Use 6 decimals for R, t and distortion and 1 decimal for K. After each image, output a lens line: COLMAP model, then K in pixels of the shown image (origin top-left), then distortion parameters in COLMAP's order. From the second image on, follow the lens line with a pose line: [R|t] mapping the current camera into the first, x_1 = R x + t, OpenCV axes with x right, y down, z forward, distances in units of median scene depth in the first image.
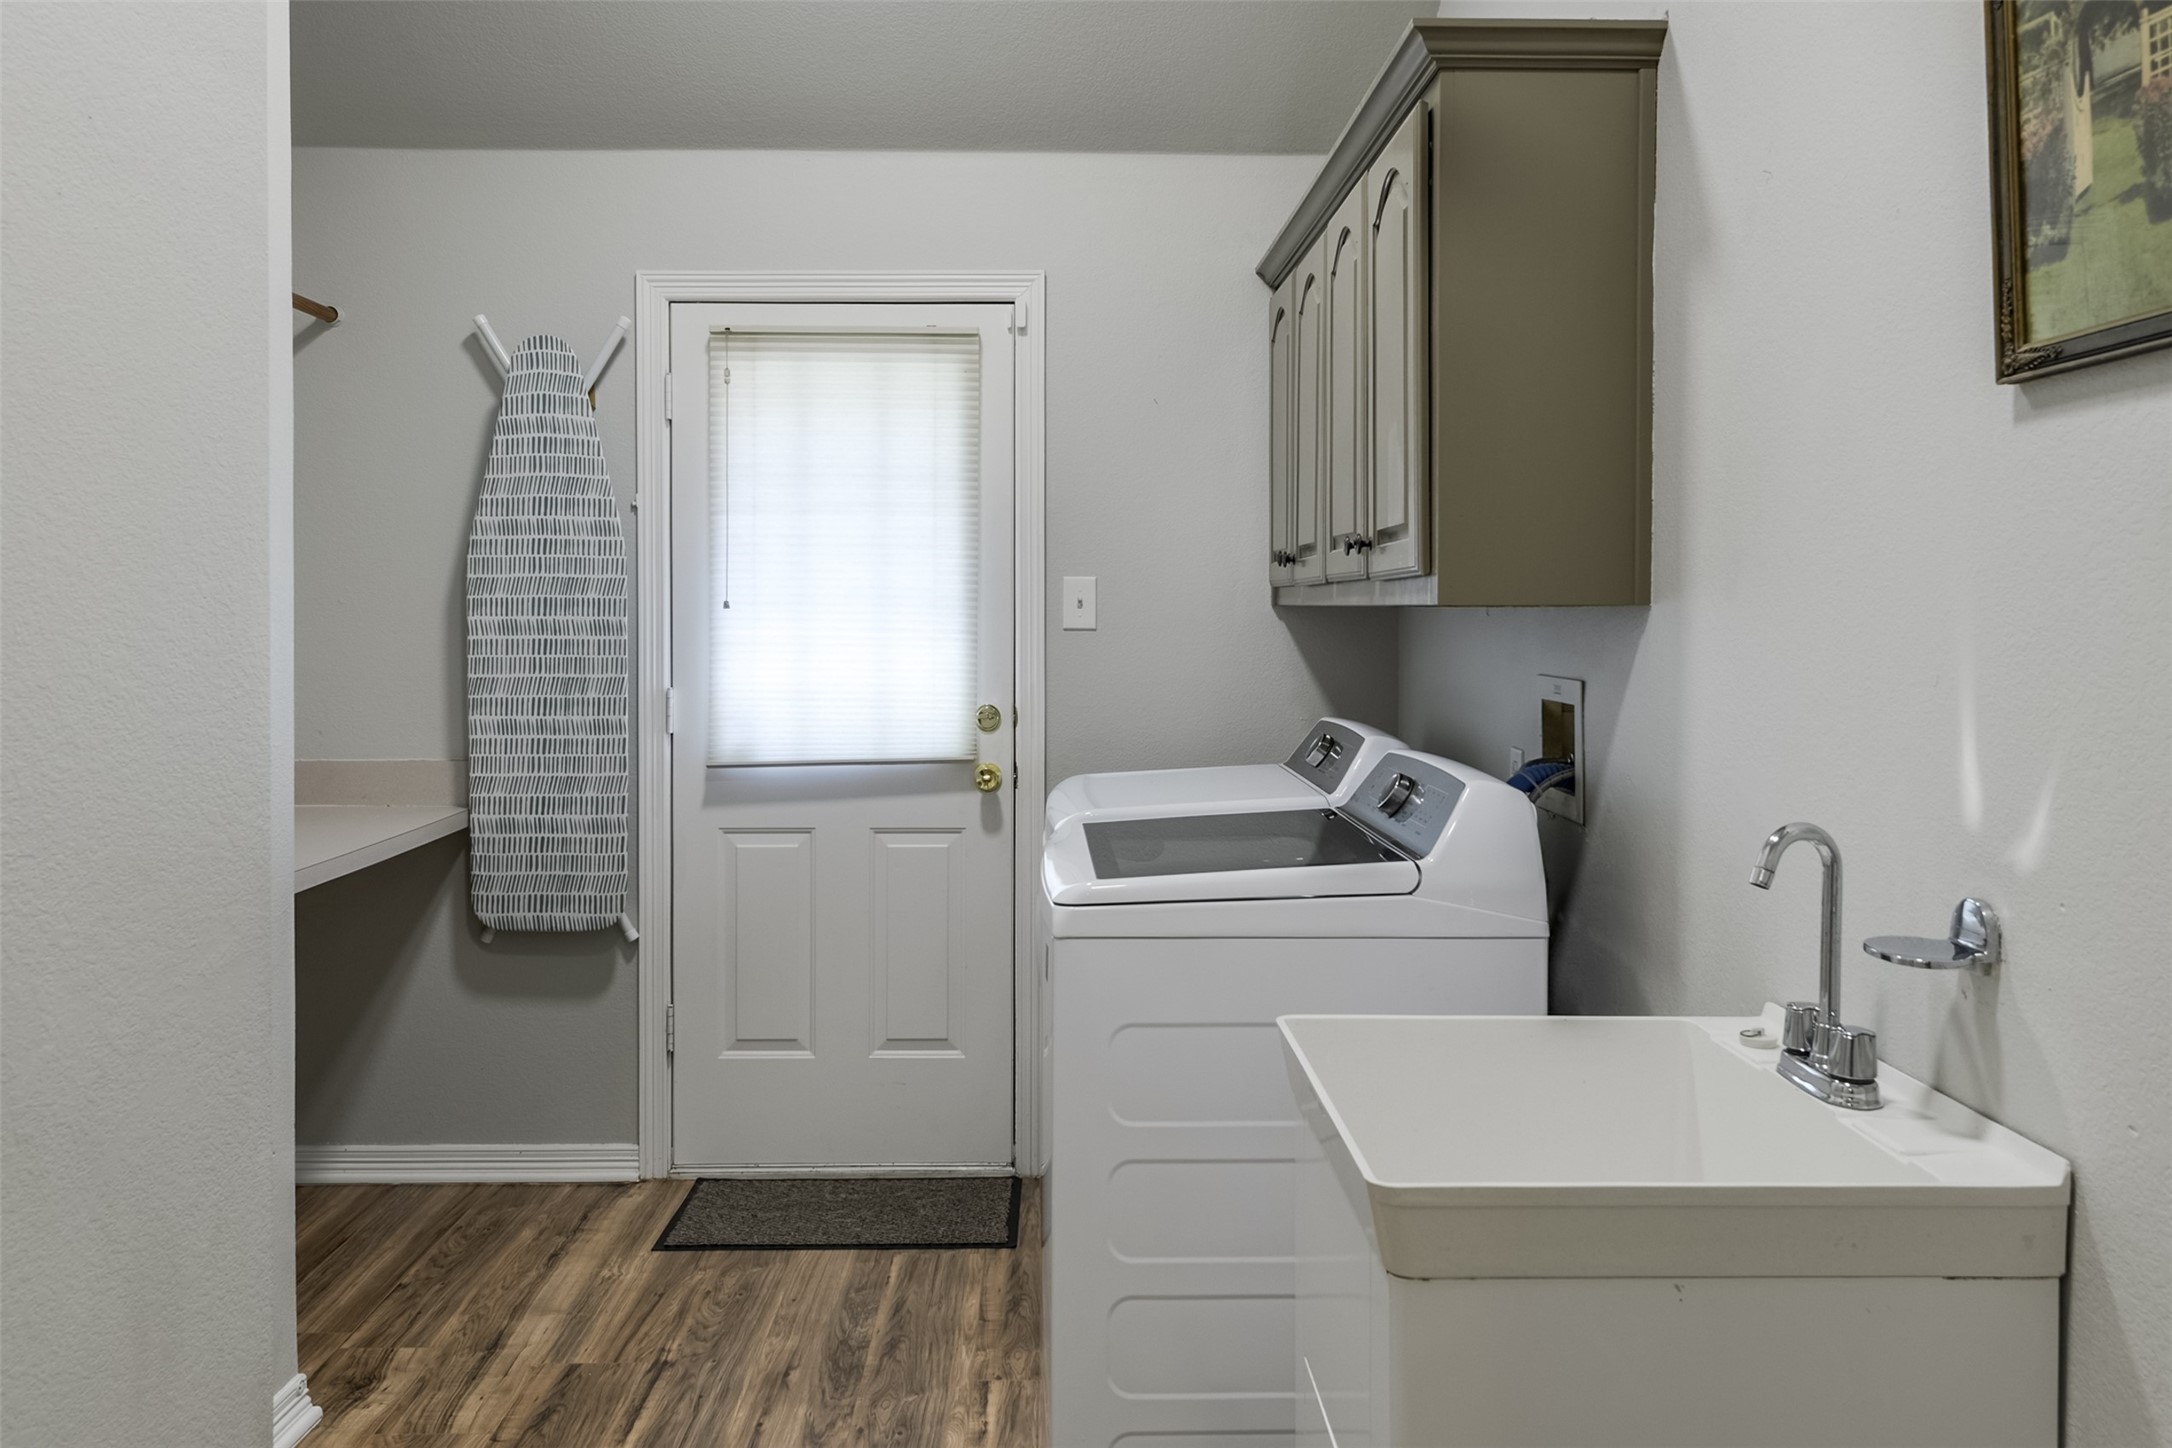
lens RADIAL K [[1769.9, 0, 1087.8], [0, 1769.9, 646.5], [0, 0, 1]] dist [-0.006683, 0.052807]
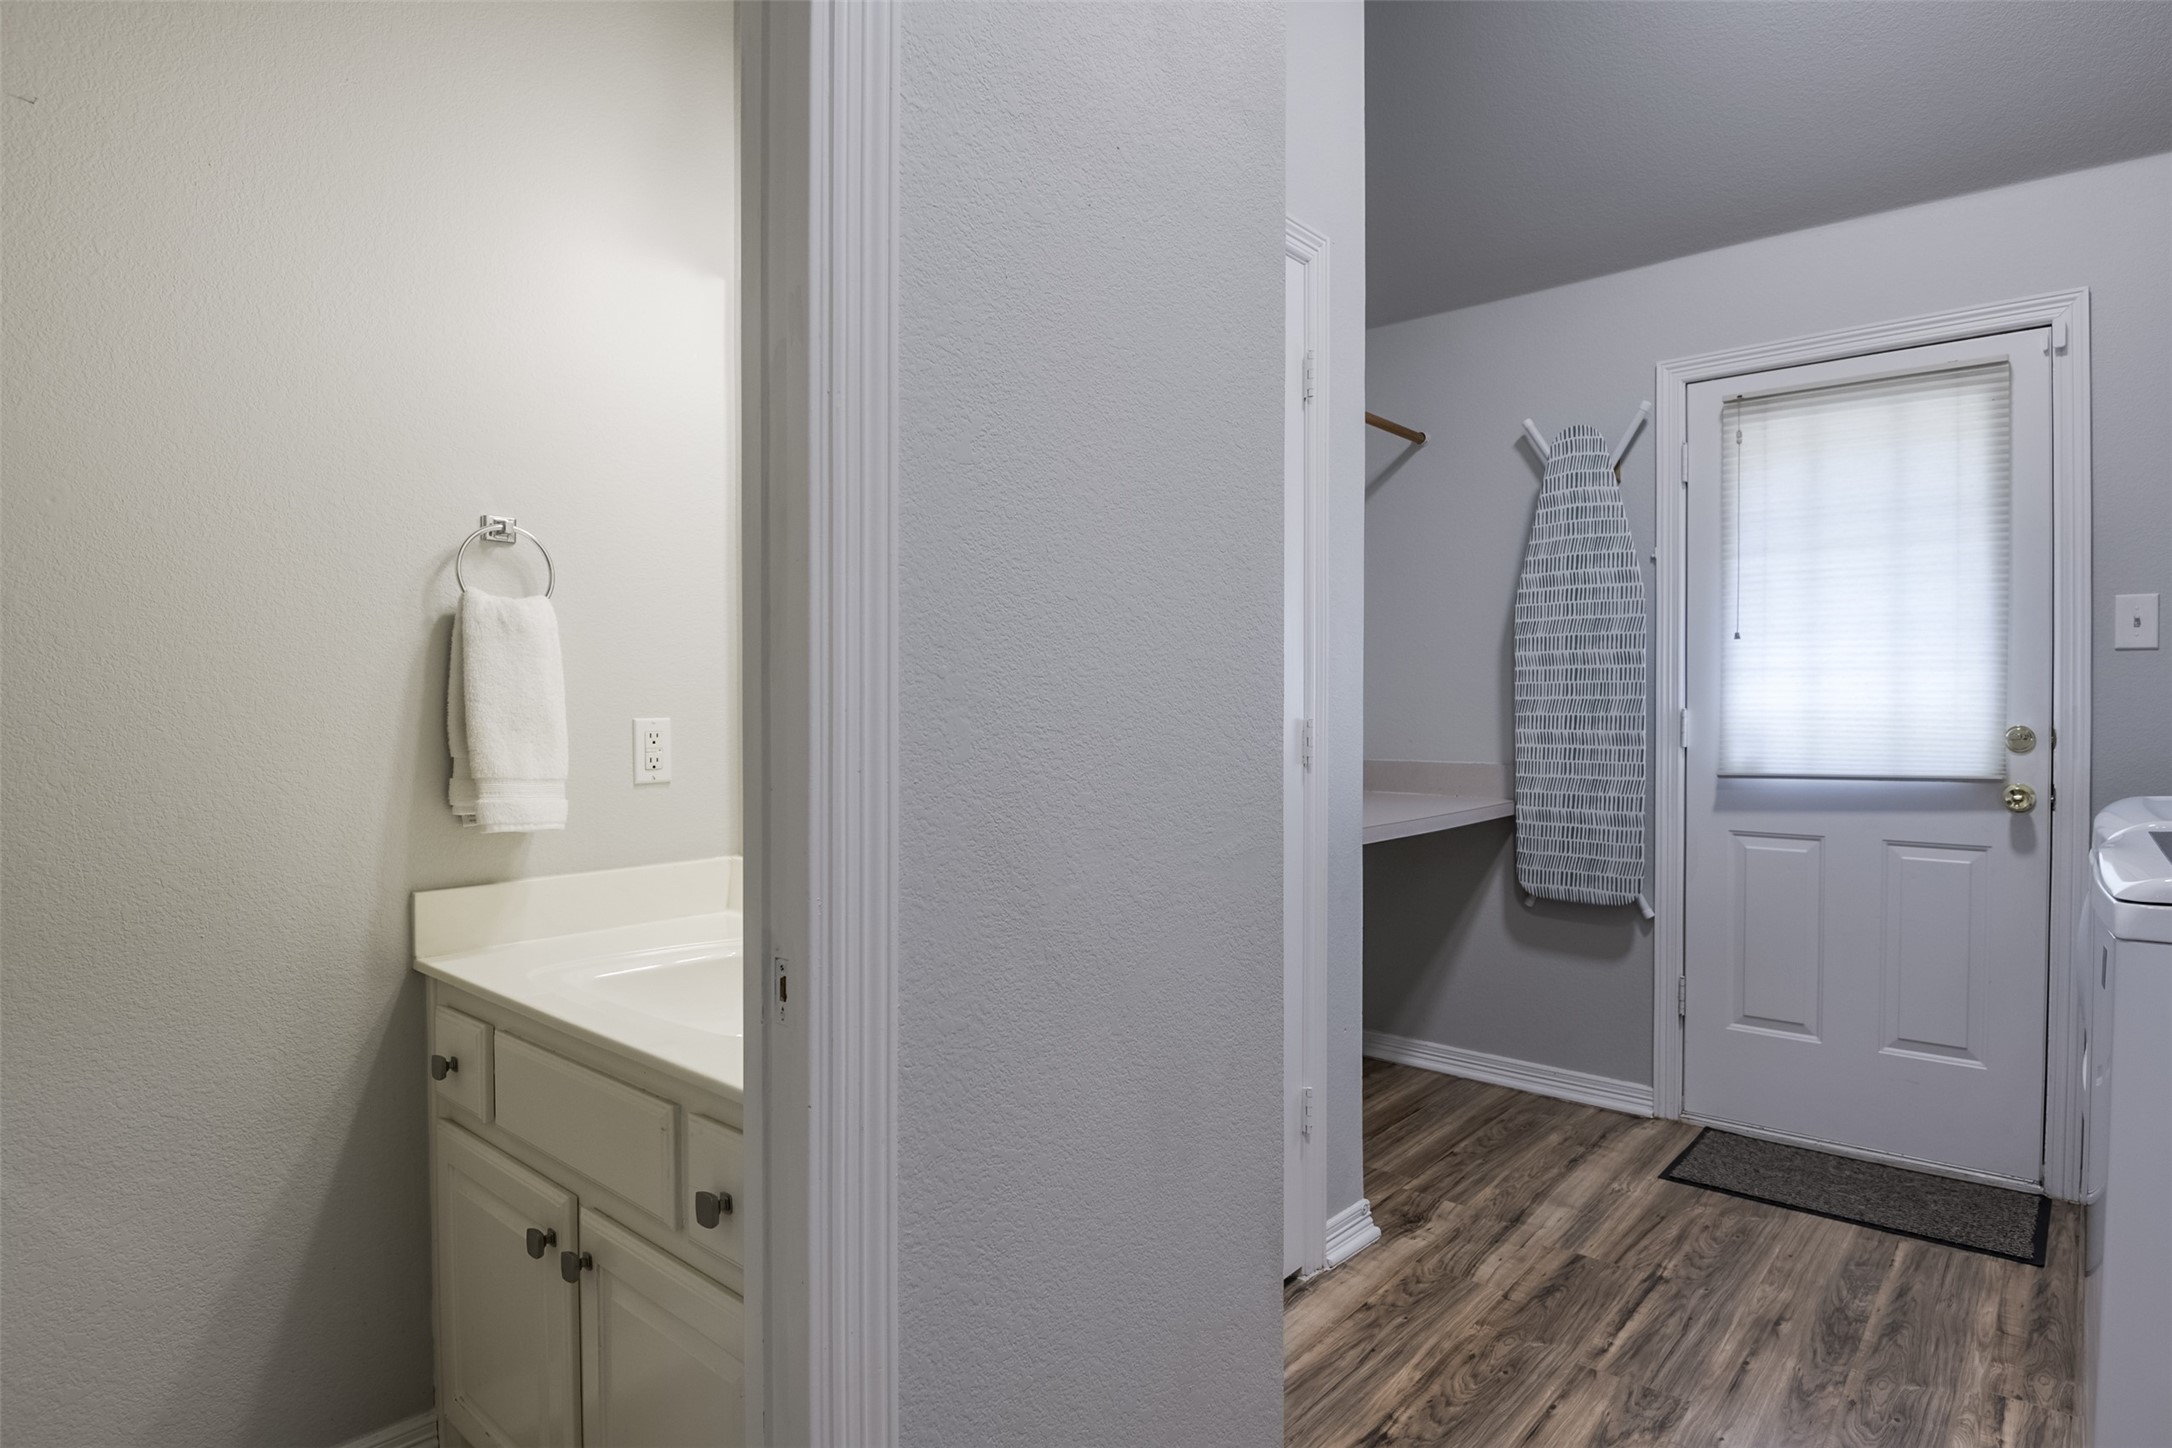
lens RADIAL K [[1164.7, 0, 1086.0], [0, 1164.7, 724.0], [0, 0, 1]] dist [-0.003453, -0.017853]
pose [[0.742583, 0.007123, -0.669716, -0.011750], [-0.014615, 0.999878, -0.005571, 0.044960], [0.669595, 0.013925, 0.742596, 0.154636]]
